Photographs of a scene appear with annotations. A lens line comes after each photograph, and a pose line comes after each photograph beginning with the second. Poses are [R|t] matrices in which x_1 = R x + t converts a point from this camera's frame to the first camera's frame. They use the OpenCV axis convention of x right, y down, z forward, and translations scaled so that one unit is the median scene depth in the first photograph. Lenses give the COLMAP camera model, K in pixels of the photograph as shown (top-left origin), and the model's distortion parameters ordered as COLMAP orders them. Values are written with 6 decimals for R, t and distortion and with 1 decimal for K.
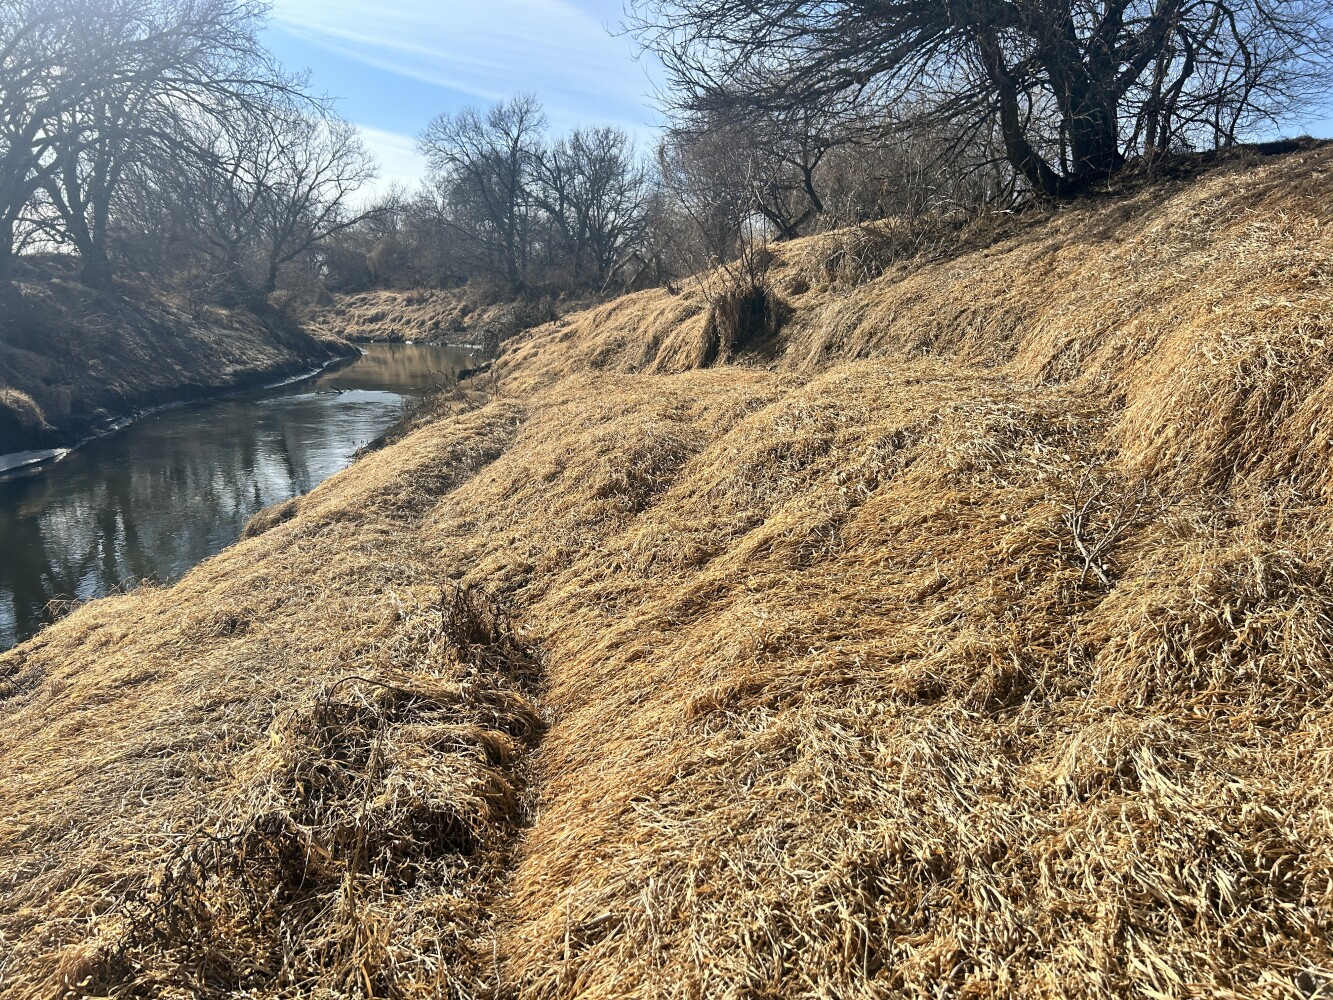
lens RADIAL K [[1013.4, 0, 669.4], [0, 1013.4, 496.3], [0, 0, 1]] dist [0.008299, -0.000404]
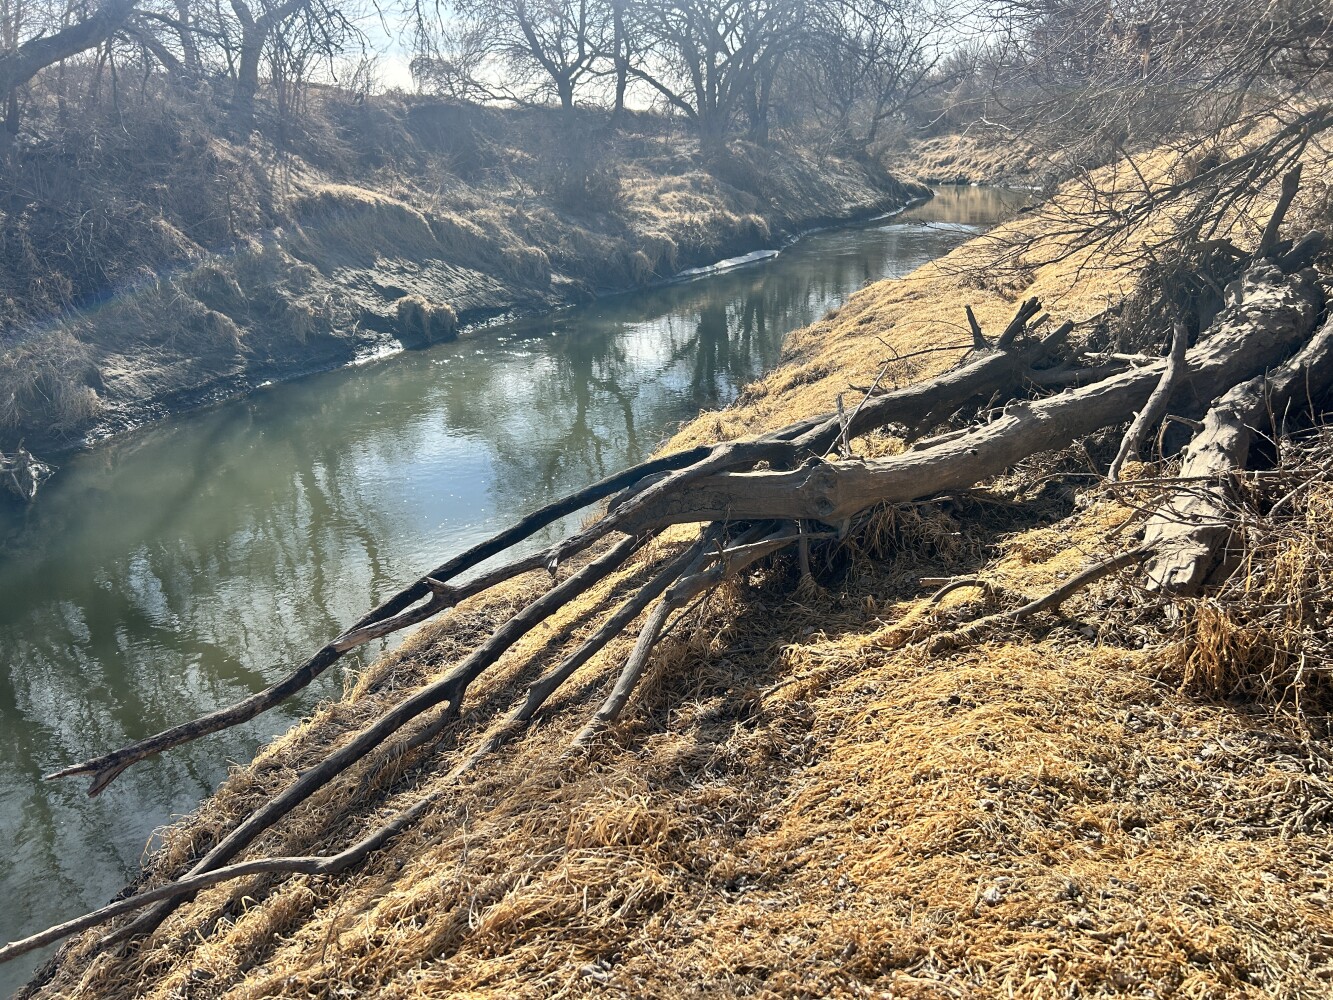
lens RADIAL K [[1013.4, 0, 671.7], [0, 1013.4, 505.3], [0, 0, 1]] dist [0.008299, -0.000404]
pose [[0.869316, 0.146172, -0.472147, 0.030064], [-0.071208, 0.982342, 0.173016, 0.024056], [0.489100, -0.116785, 0.864374, -0.159975]]
